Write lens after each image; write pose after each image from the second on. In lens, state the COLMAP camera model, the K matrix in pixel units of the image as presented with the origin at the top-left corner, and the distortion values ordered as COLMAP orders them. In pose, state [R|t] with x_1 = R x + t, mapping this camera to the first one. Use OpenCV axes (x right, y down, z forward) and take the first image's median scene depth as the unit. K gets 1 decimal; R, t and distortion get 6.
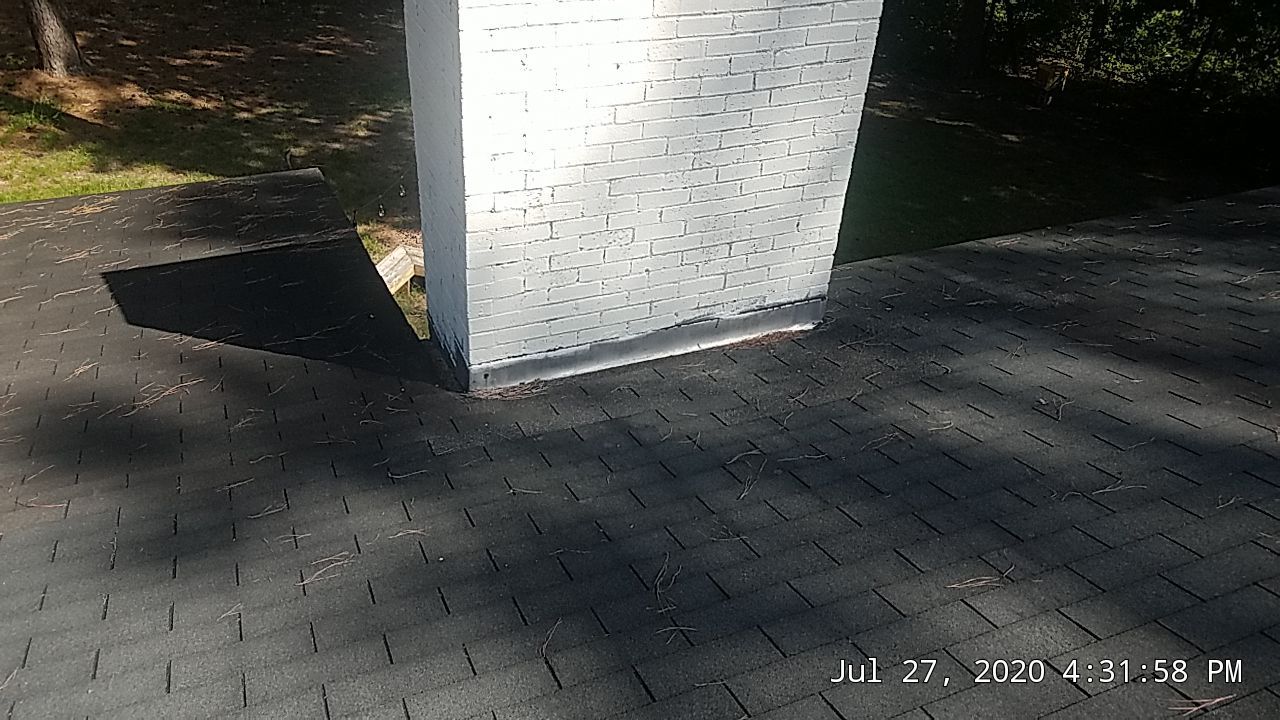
lens RADIAL K [[978.8, 0, 640.0], [0, 978.8, 360.0], [0, 0, 1]] dist [0.010599, -0.011796]
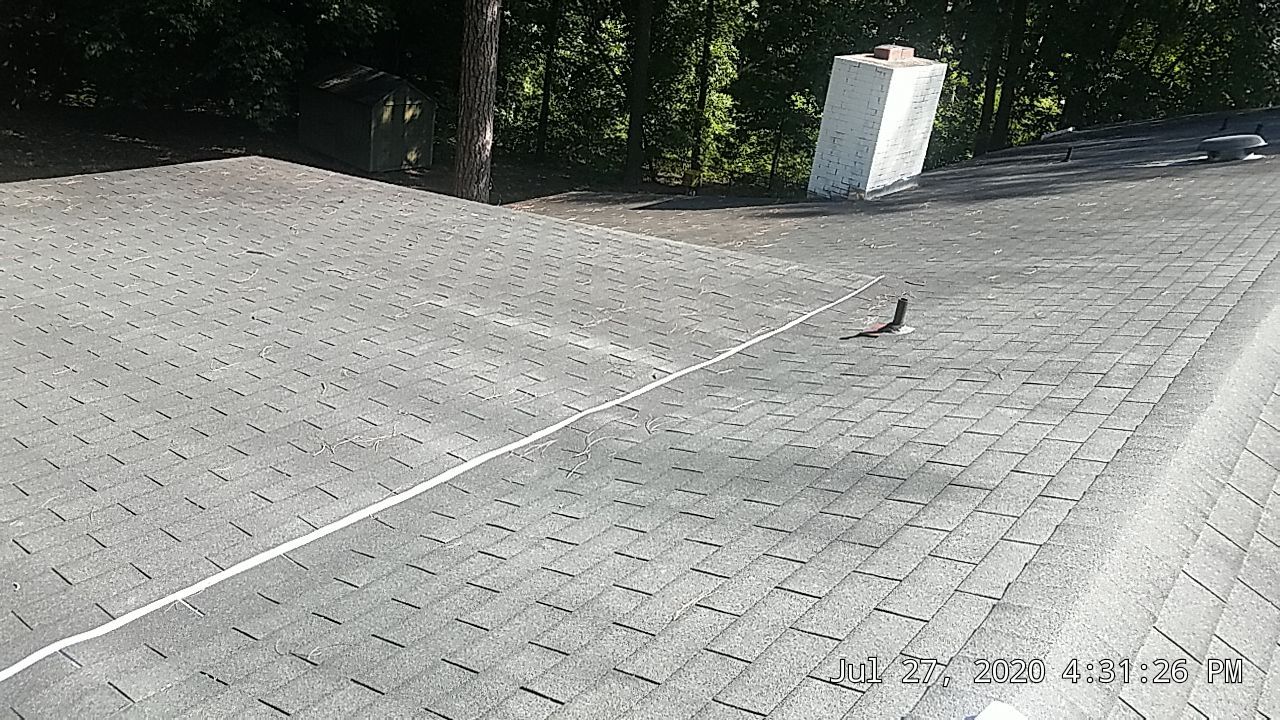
lens RADIAL K [[995.9, 0, 640.2], [0, 995.9, 325.6], [0, 0, 1]] dist [0.003041, 0.001102]
pose [[0.871673, -0.133554, 0.471540, -0.495885], [0.222934, 0.964899, -0.138821, 0.147877], [-0.436448, 0.226128, 0.870850, -0.282225]]
